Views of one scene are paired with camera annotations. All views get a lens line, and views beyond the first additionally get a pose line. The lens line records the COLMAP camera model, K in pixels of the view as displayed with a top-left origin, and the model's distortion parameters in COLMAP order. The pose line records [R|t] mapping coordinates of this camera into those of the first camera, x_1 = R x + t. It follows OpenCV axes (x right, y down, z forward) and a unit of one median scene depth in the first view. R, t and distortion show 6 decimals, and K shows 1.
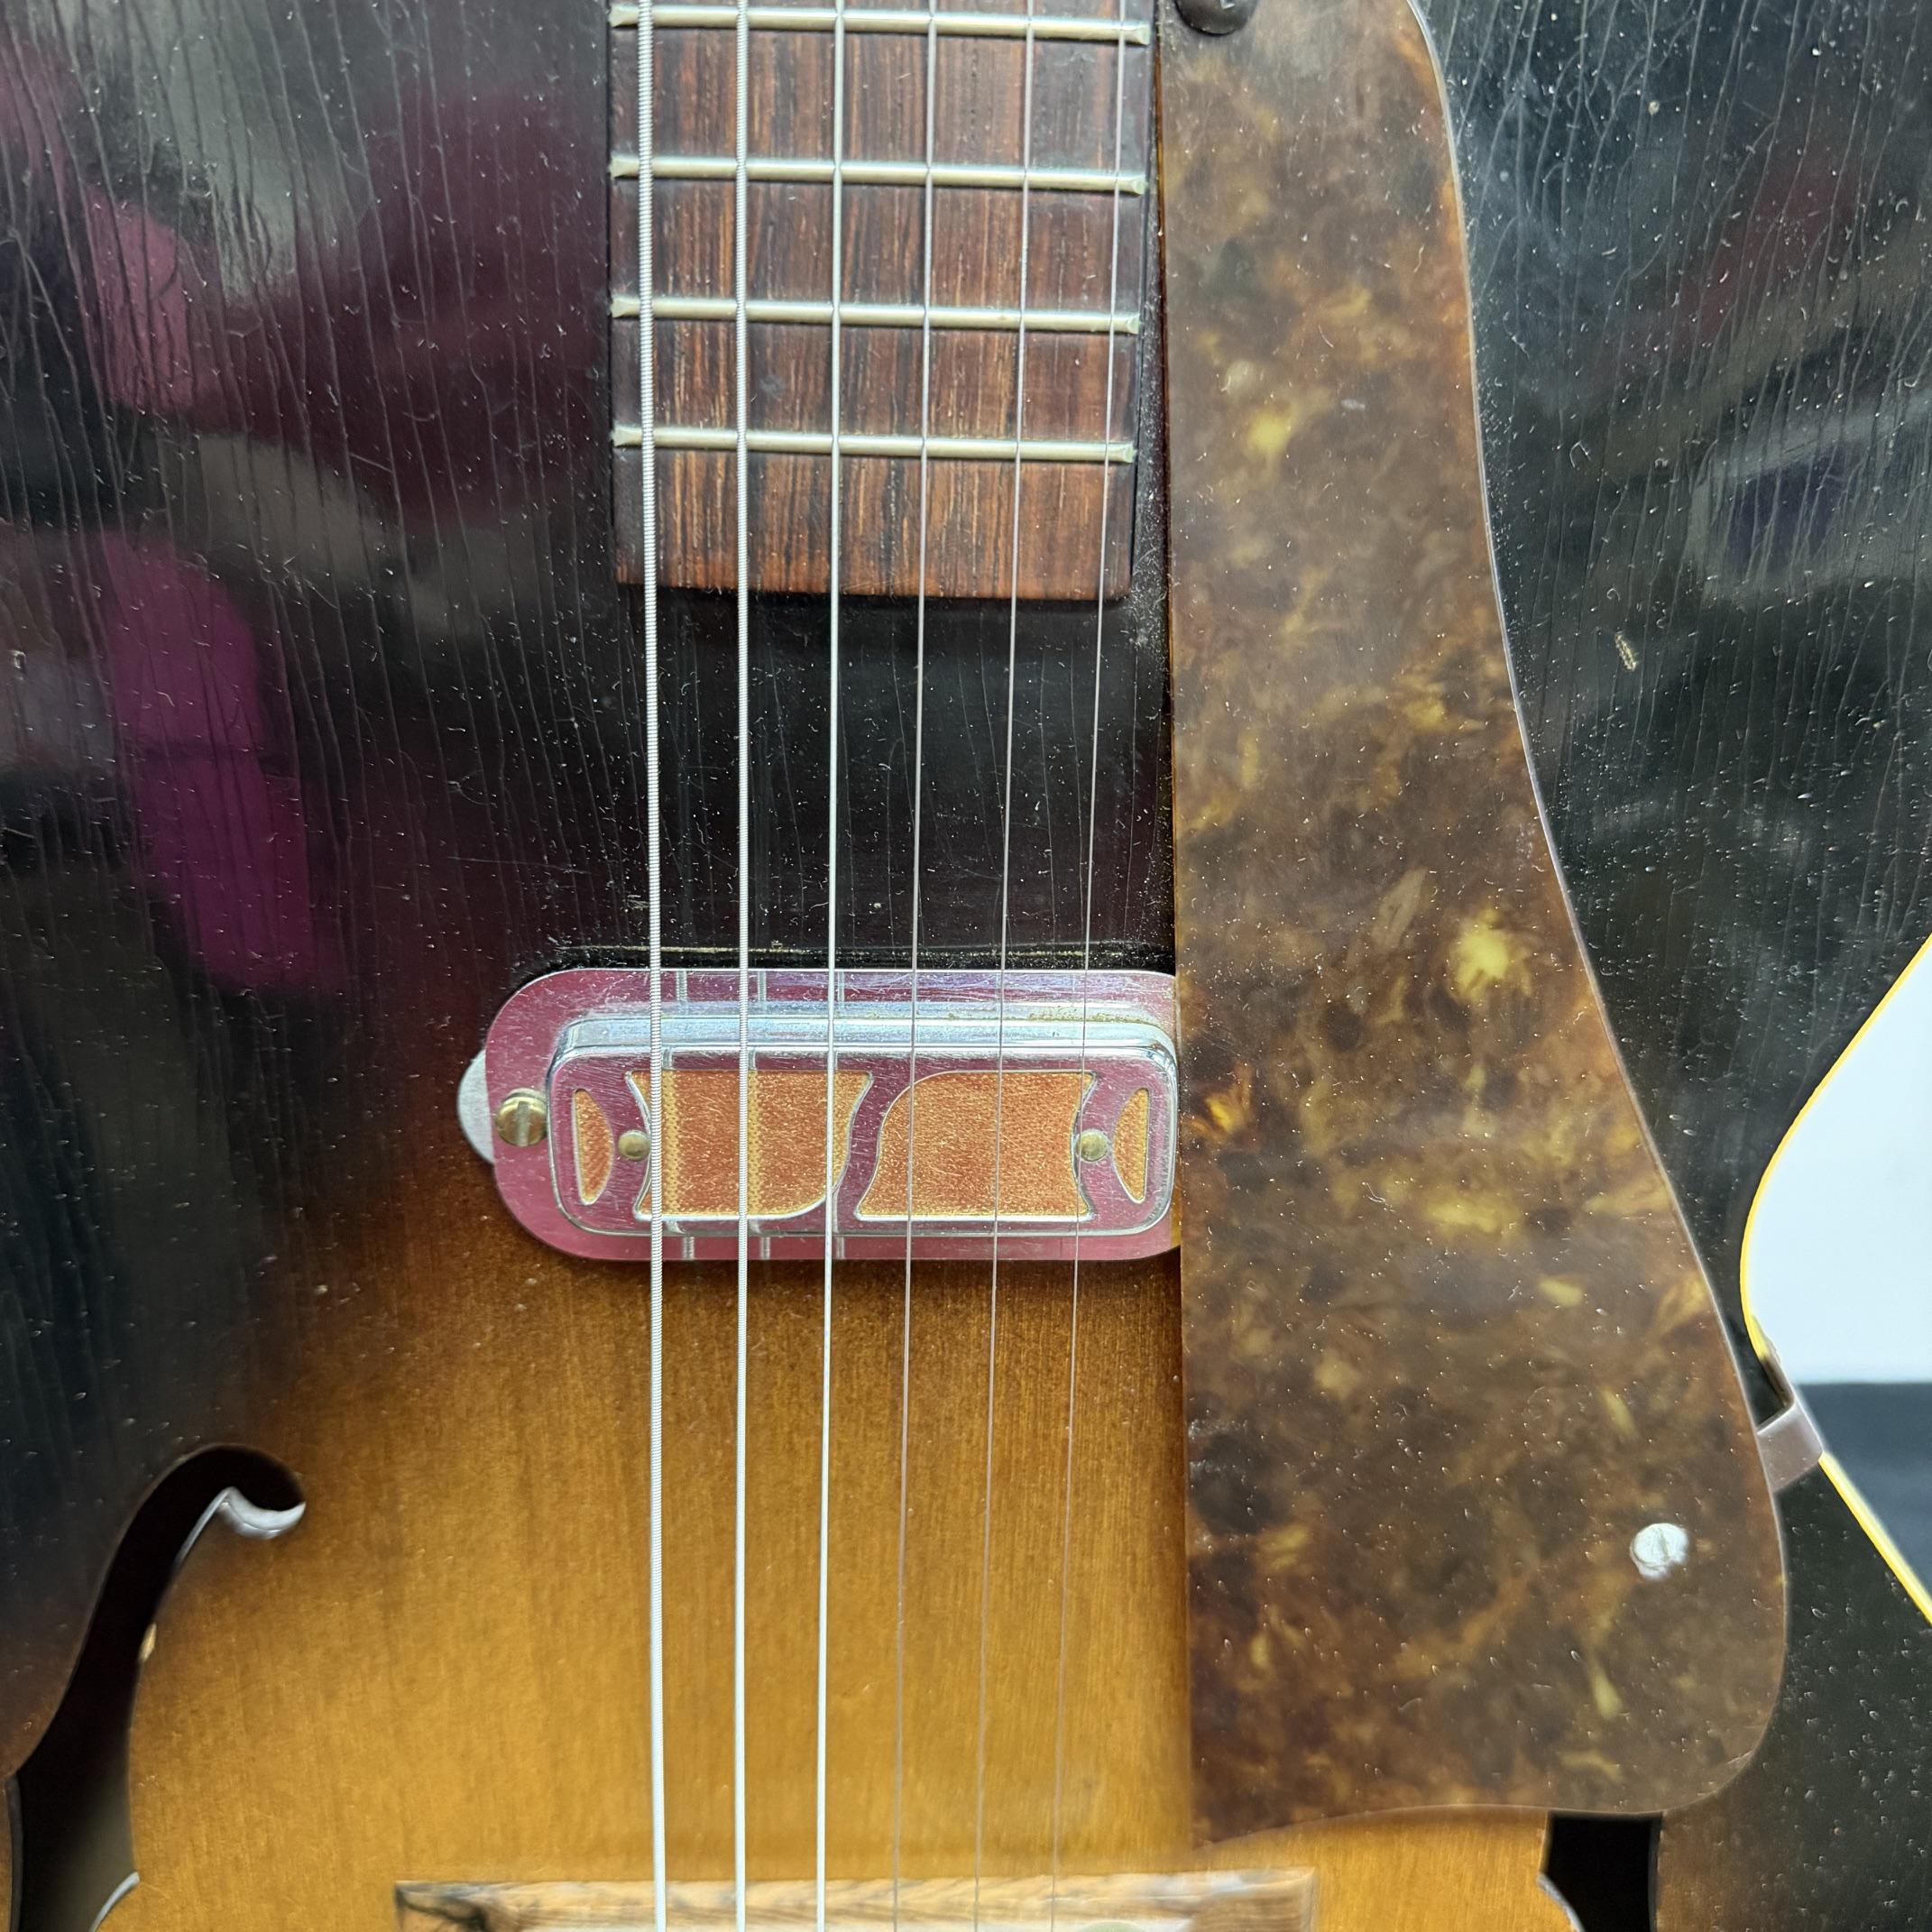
lens RADIAL K [[1812.4, 0, 991.9], [0, 1812.4, 940.0], [0, 0, 1]] dist [0.014663, 0.000000]
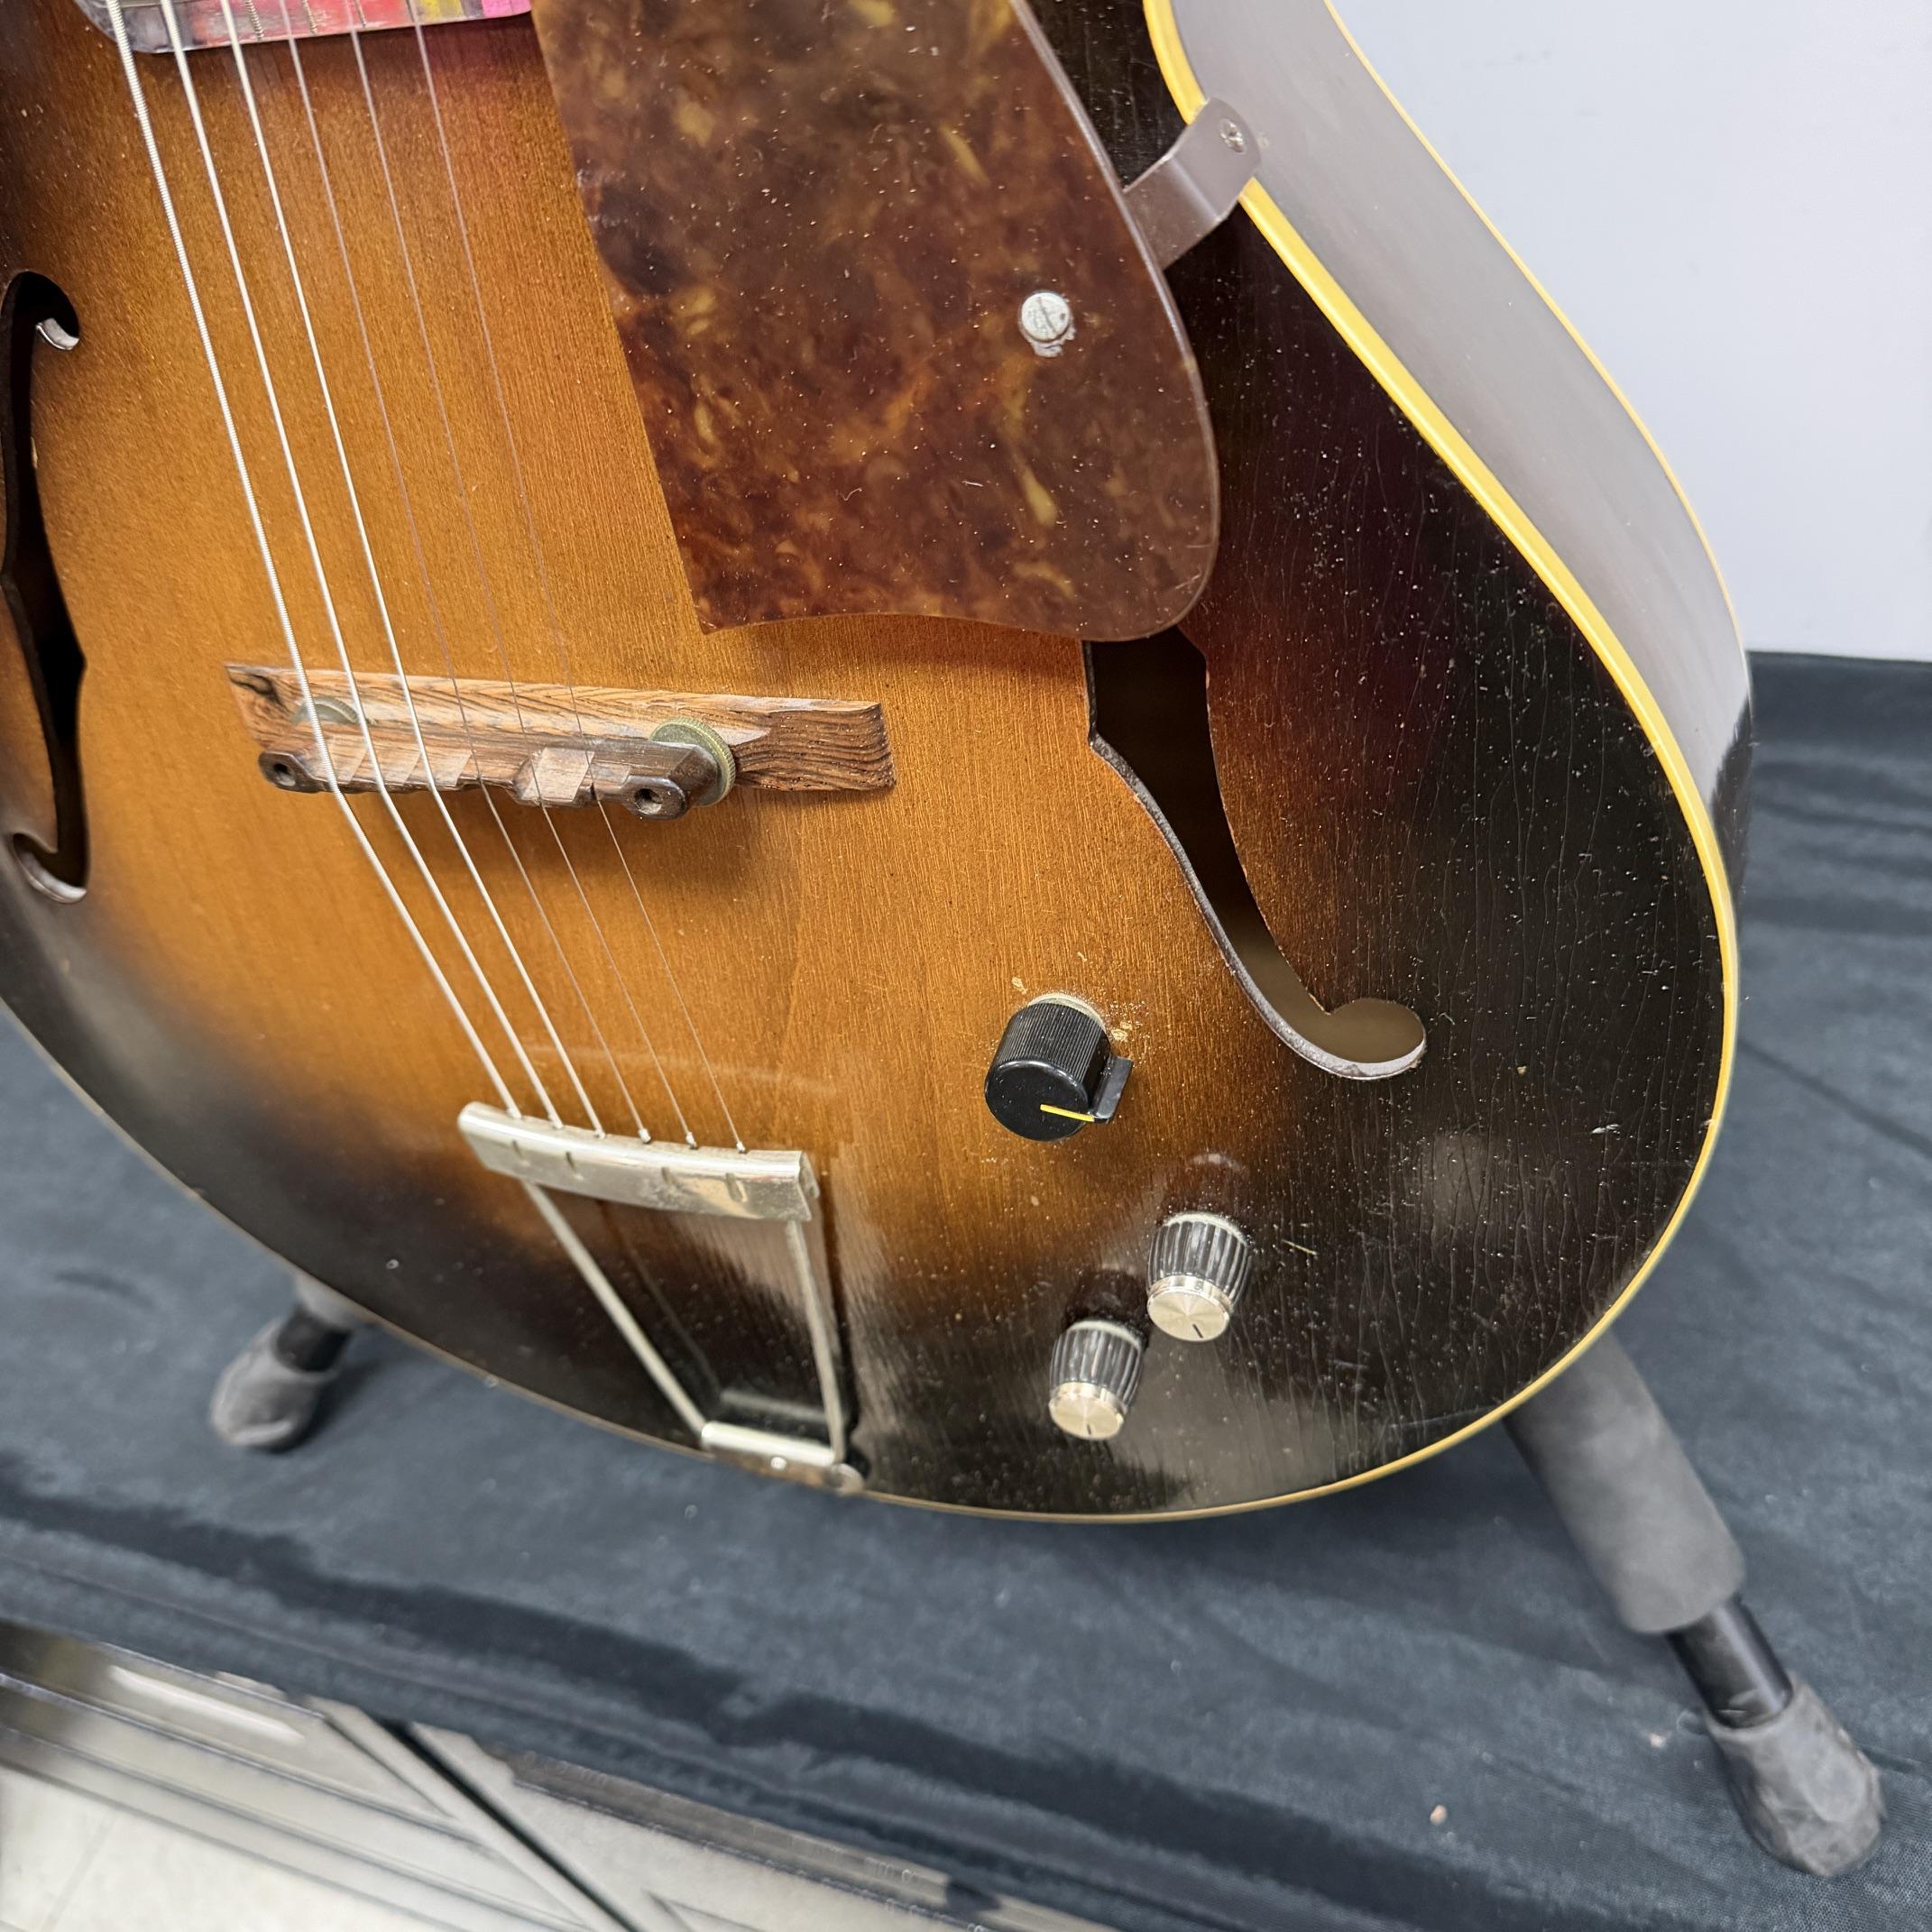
lens RADIAL K [[1812.4, 0, 1003.8], [0, 1812.4, 997.4], [0, 0, 1]] dist [0.014663, 0.000000]
pose [[0.923496, 0.112557, -0.366724, 0.816079], [-0.001859, 0.957287, 0.289135, 0.432259], [0.383605, -0.266333, 0.884259, -0.008343]]
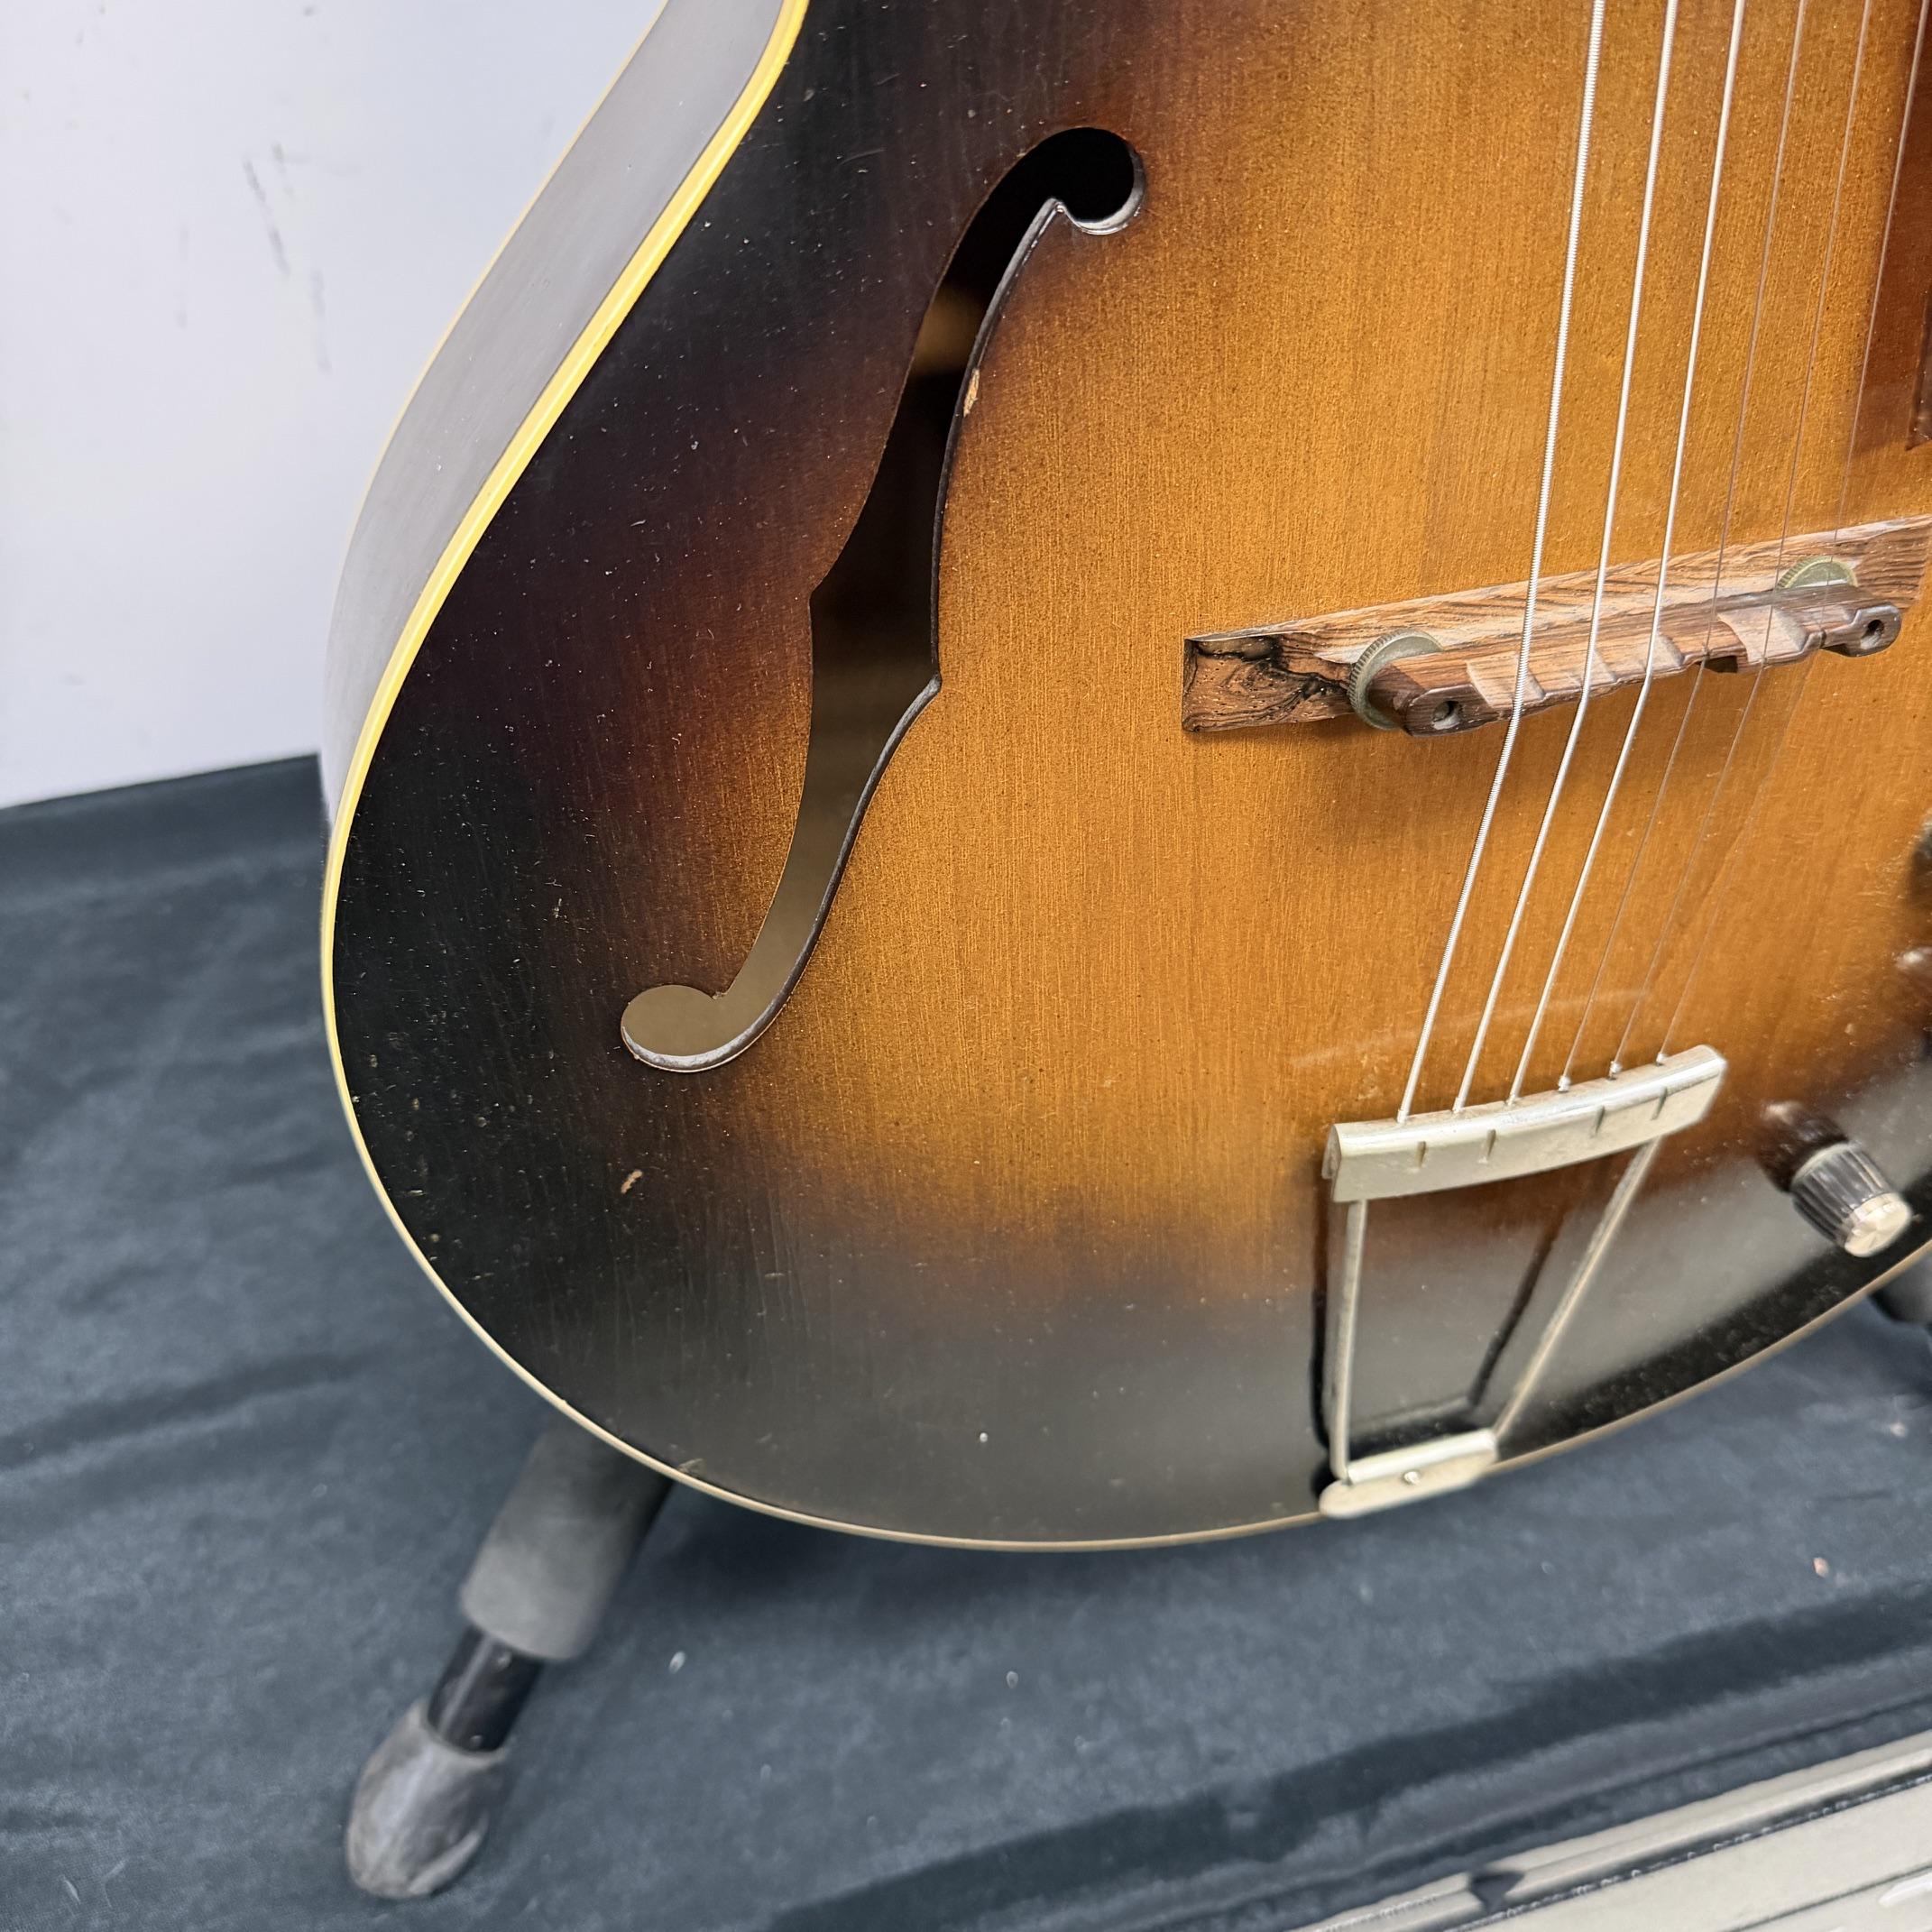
lens RADIAL K [[1812.4, 0, 980.2], [0, 1812.4, 963.2], [0, 0, 1]] dist [0.014663, 0.000000]
pose [[0.965801, -0.186261, 0.180377, -0.787800], [0.139797, 0.959961, 0.242759, 0.502333], [-0.218371, -0.209240, 0.953170, -0.020250]]
